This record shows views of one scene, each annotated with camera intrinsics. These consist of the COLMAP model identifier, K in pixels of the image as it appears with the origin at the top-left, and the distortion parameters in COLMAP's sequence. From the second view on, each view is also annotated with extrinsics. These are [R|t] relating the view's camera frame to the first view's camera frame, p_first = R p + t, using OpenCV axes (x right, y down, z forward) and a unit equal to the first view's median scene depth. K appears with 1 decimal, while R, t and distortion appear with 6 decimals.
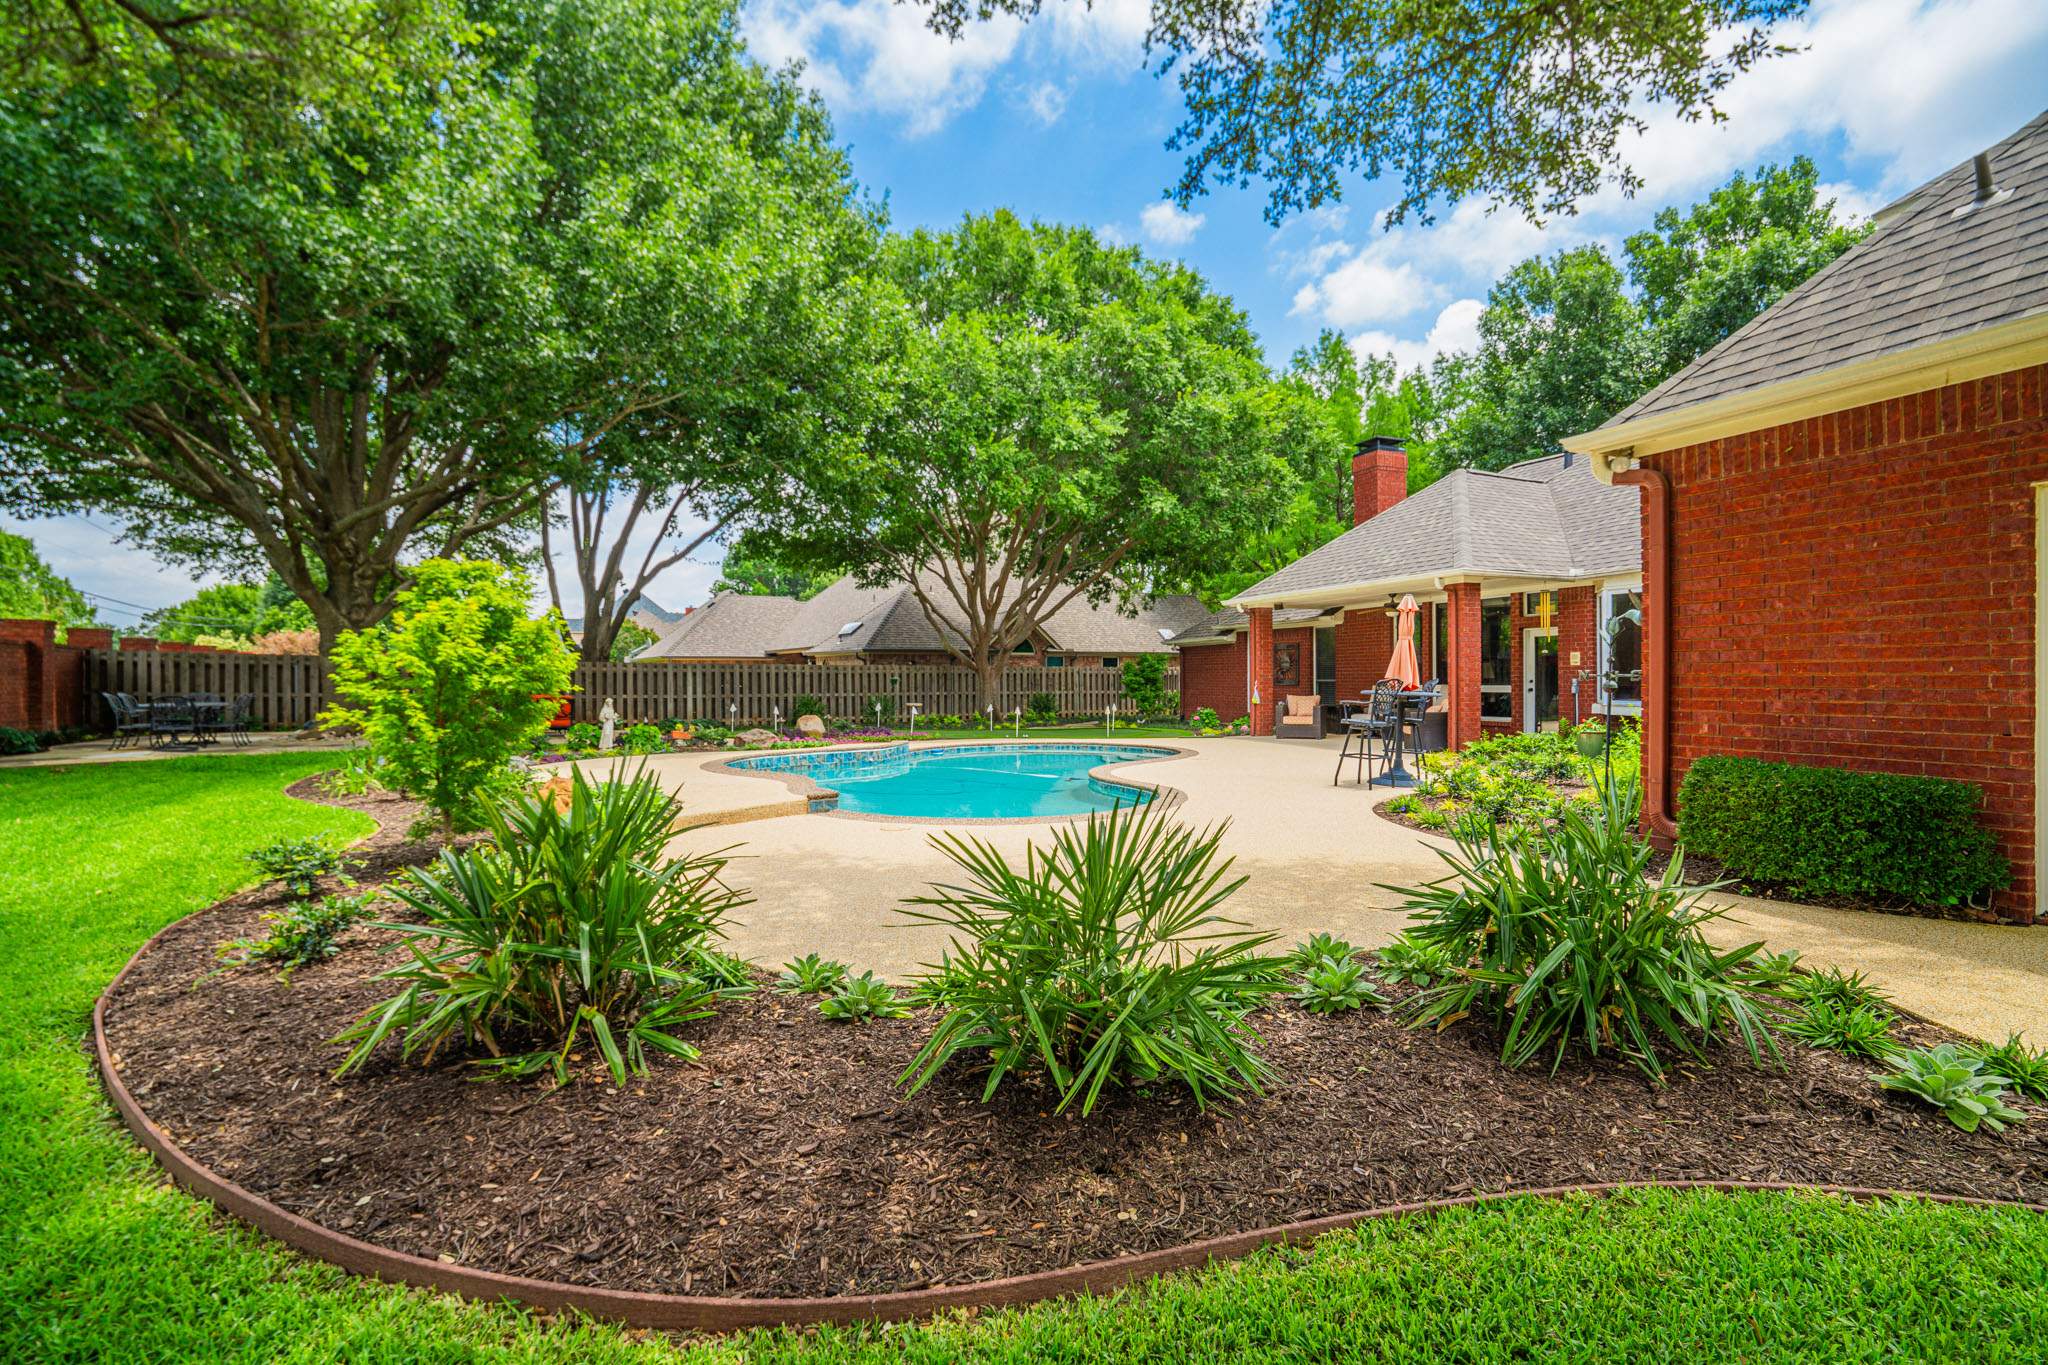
lens RADIAL K [[974.1, 0, 1024.0], [0, 974.1, 682.5], [0, 0, 1]] dist [-0.063243, 0.028160]
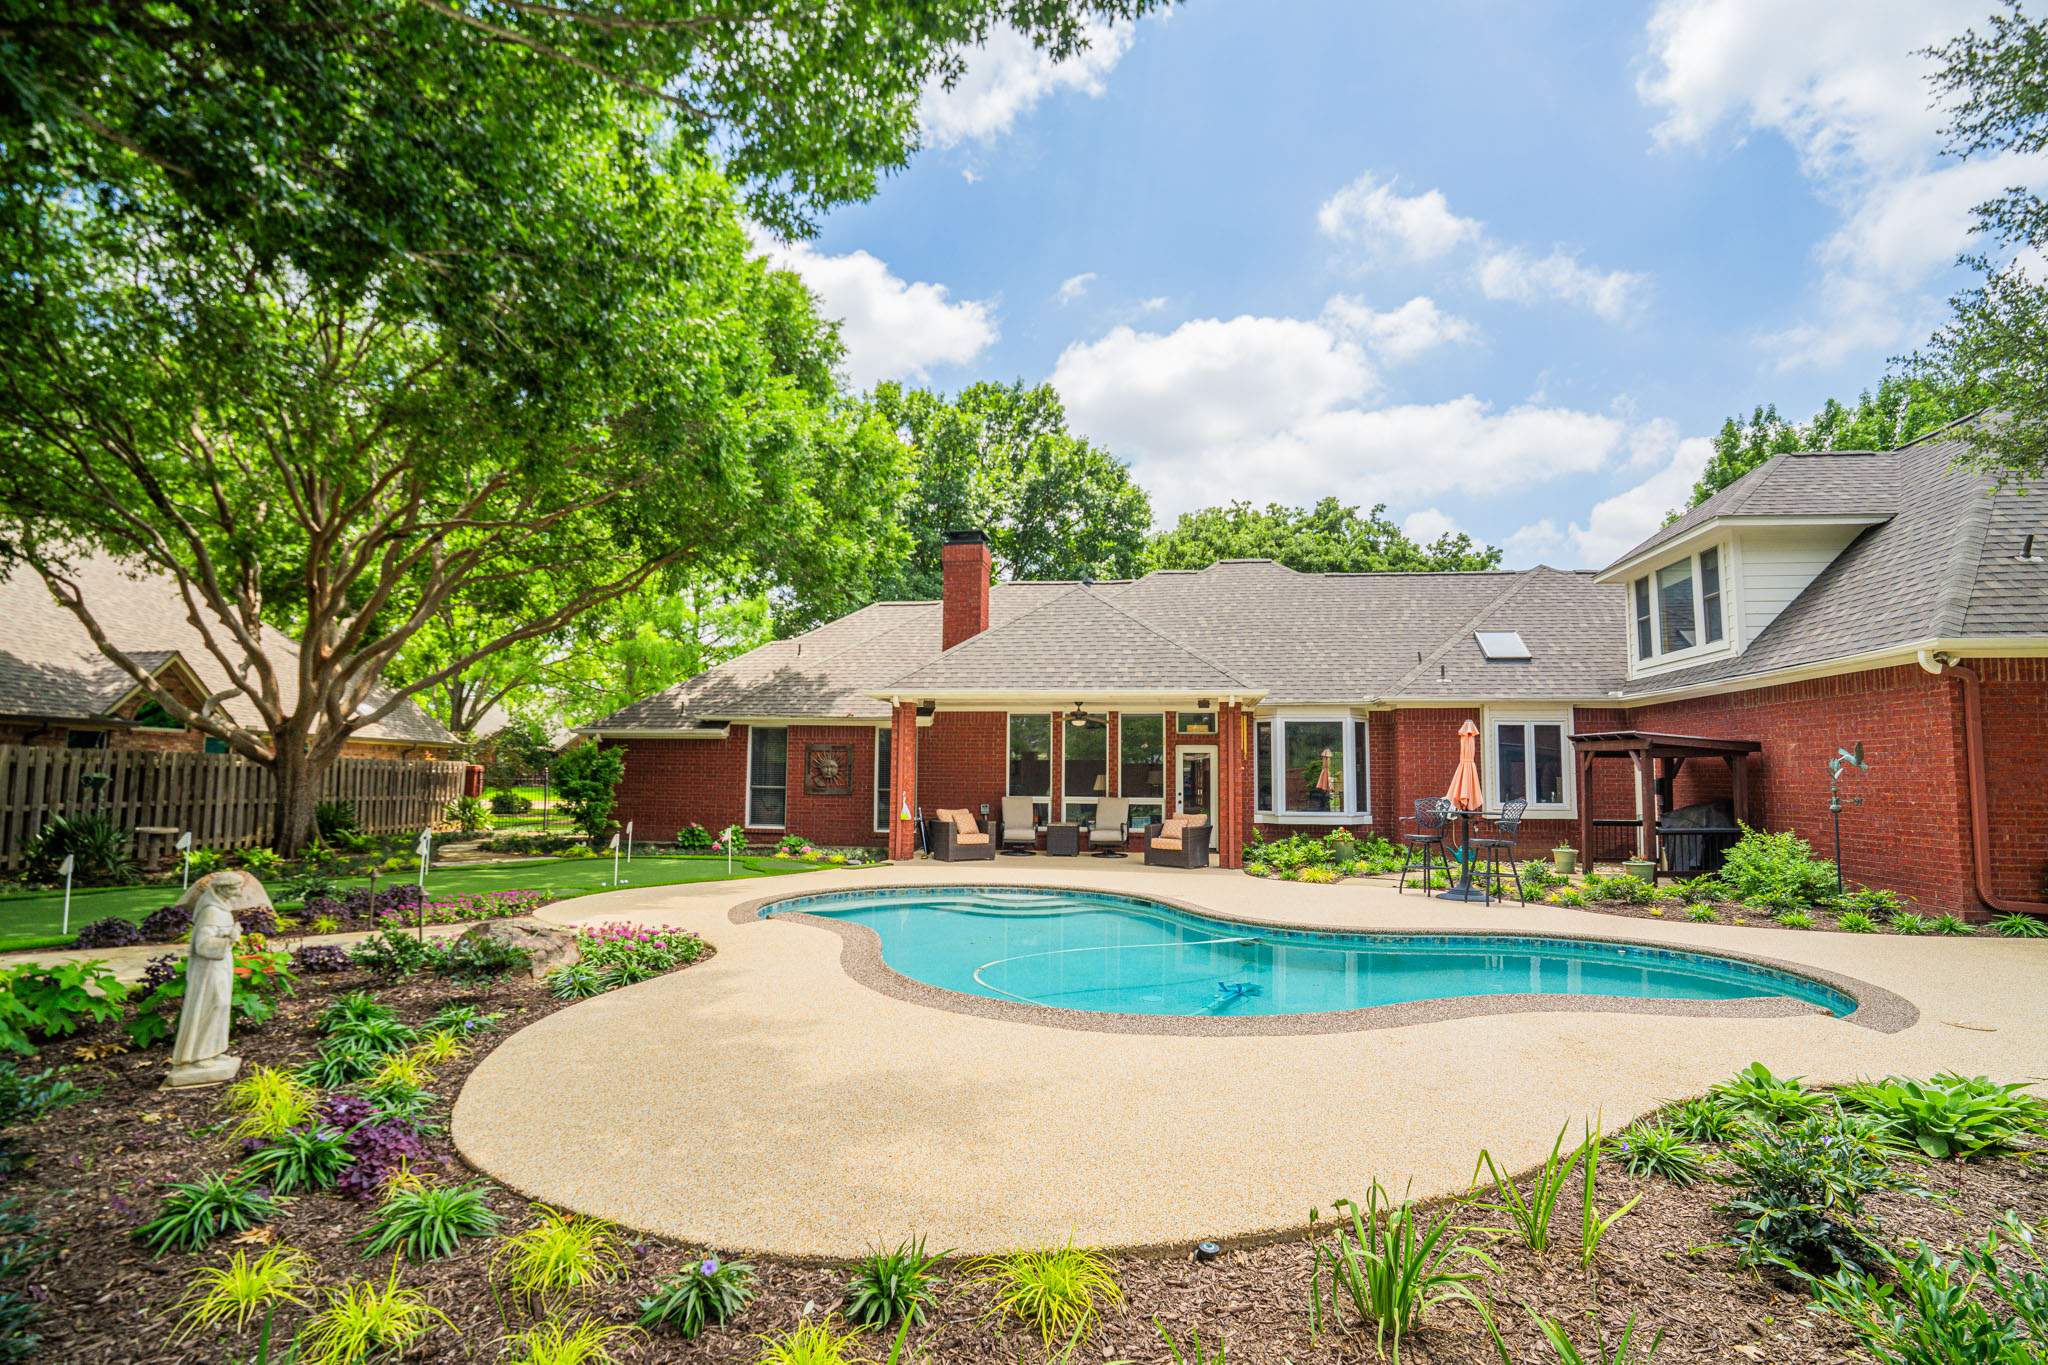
lens RADIAL K [[974.1, 0, 1024.0], [0, 974.1, 682.5], [0, 0, 1]] dist [-0.063243, 0.028160]
pose [[0.487428, 0.095833, 0.867888, -0.328837], [-0.009365, 0.994475, -0.104552, -0.006380], [-0.873113, 0.042834, 0.485633, 0.392536]]
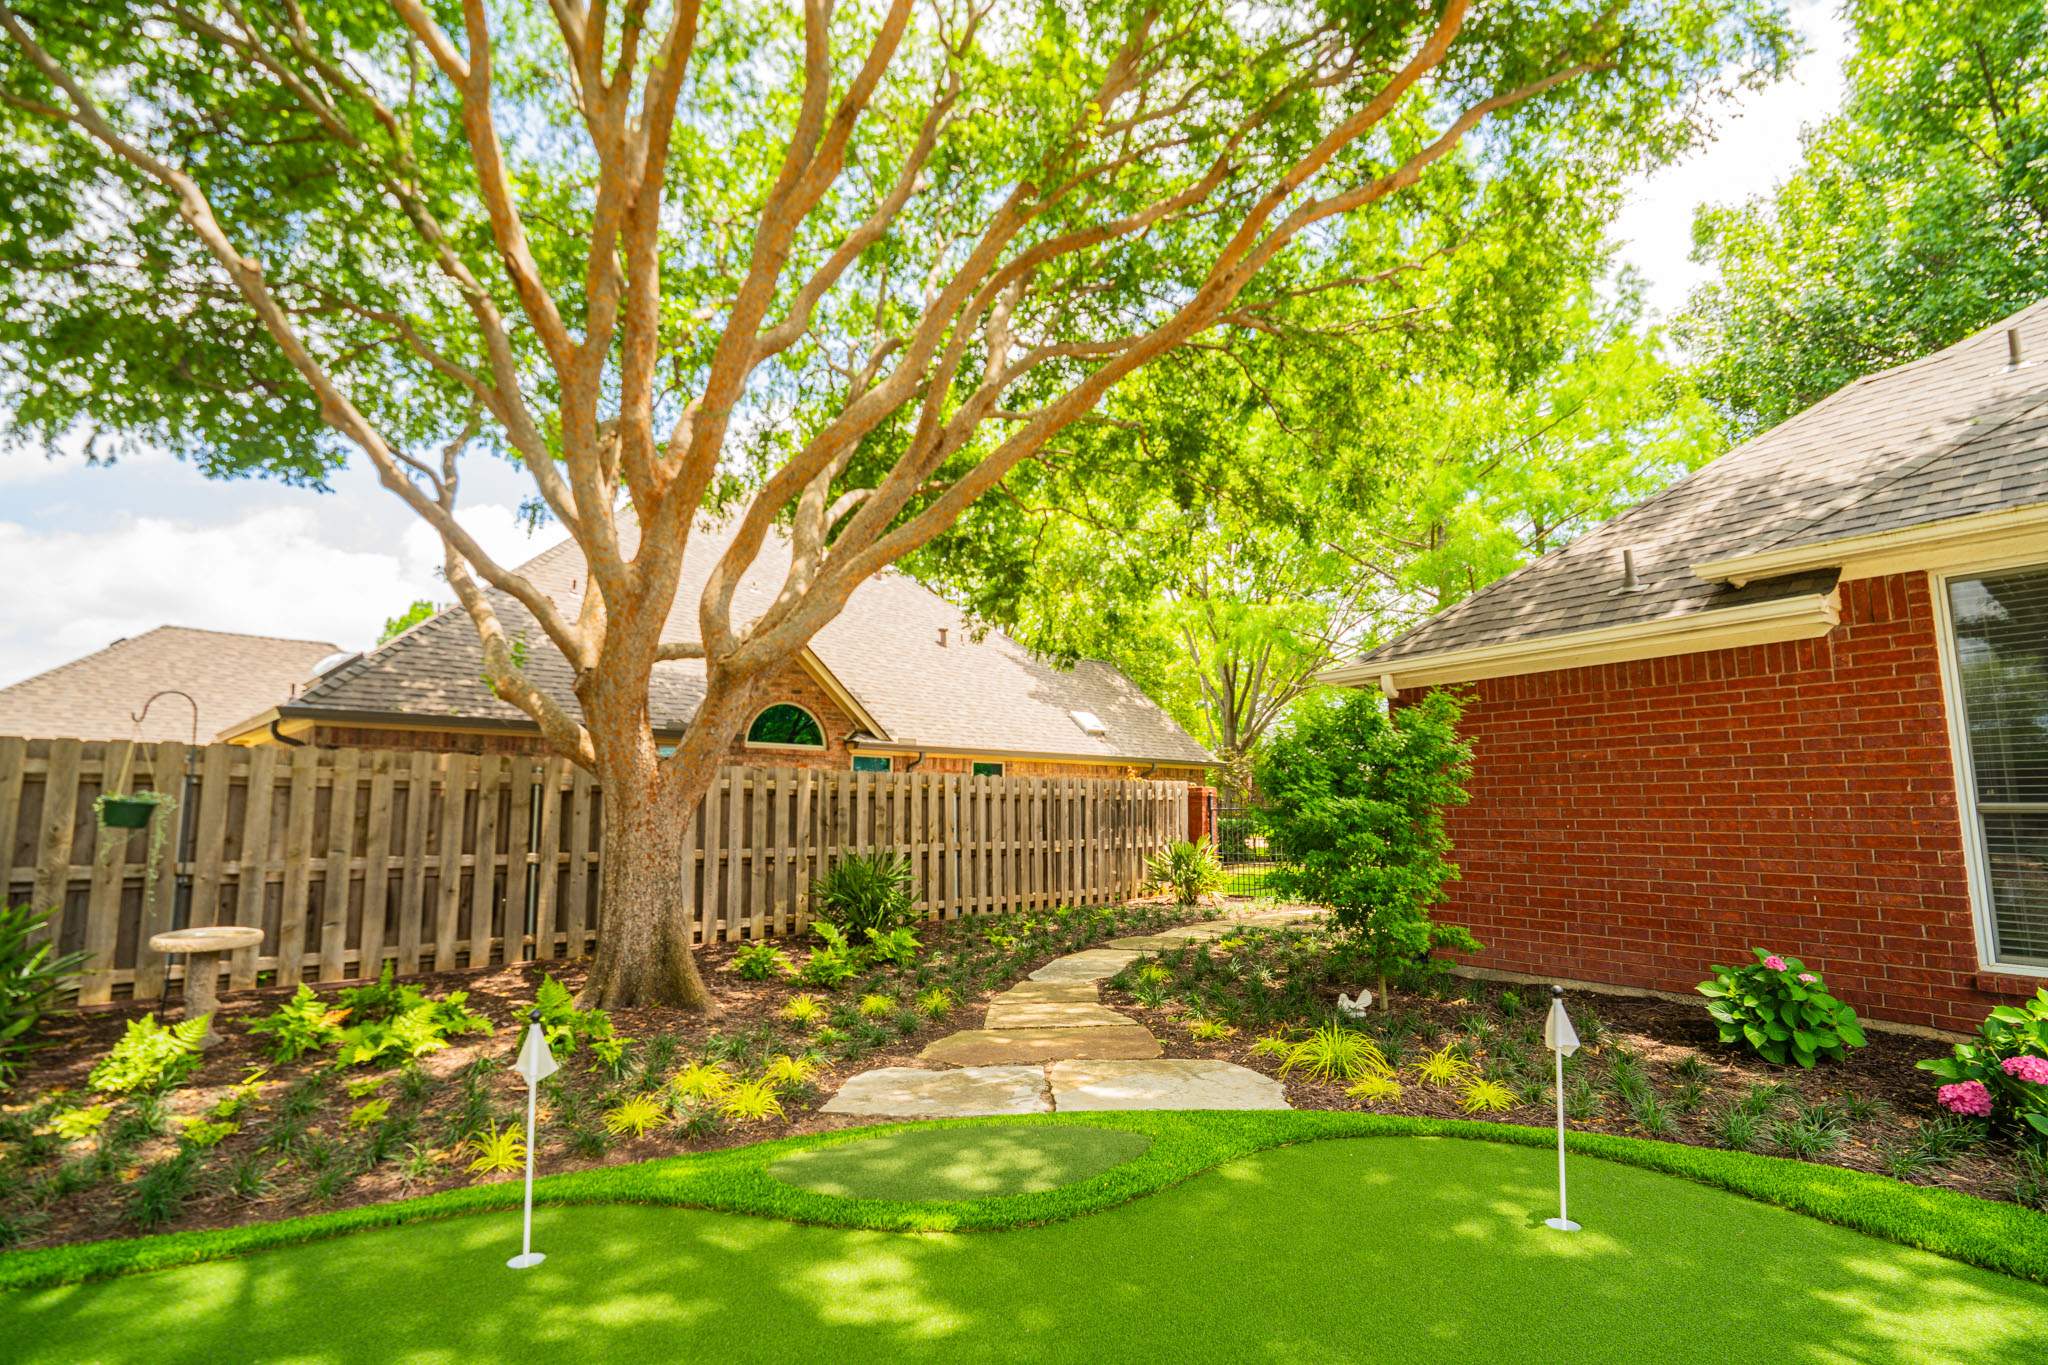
lens RADIAL K [[974.1, 0, 1024.0], [0, 974.1, 682.5], [0, 0, 1]] dist [-0.063243, 0.028160]
pose [[0.967441, 0.036295, 0.250480, -0.008756], [-0.001823, 0.990638, -0.136506, -0.001855], [-0.253090, 0.131605, 0.958450, 0.804226]]
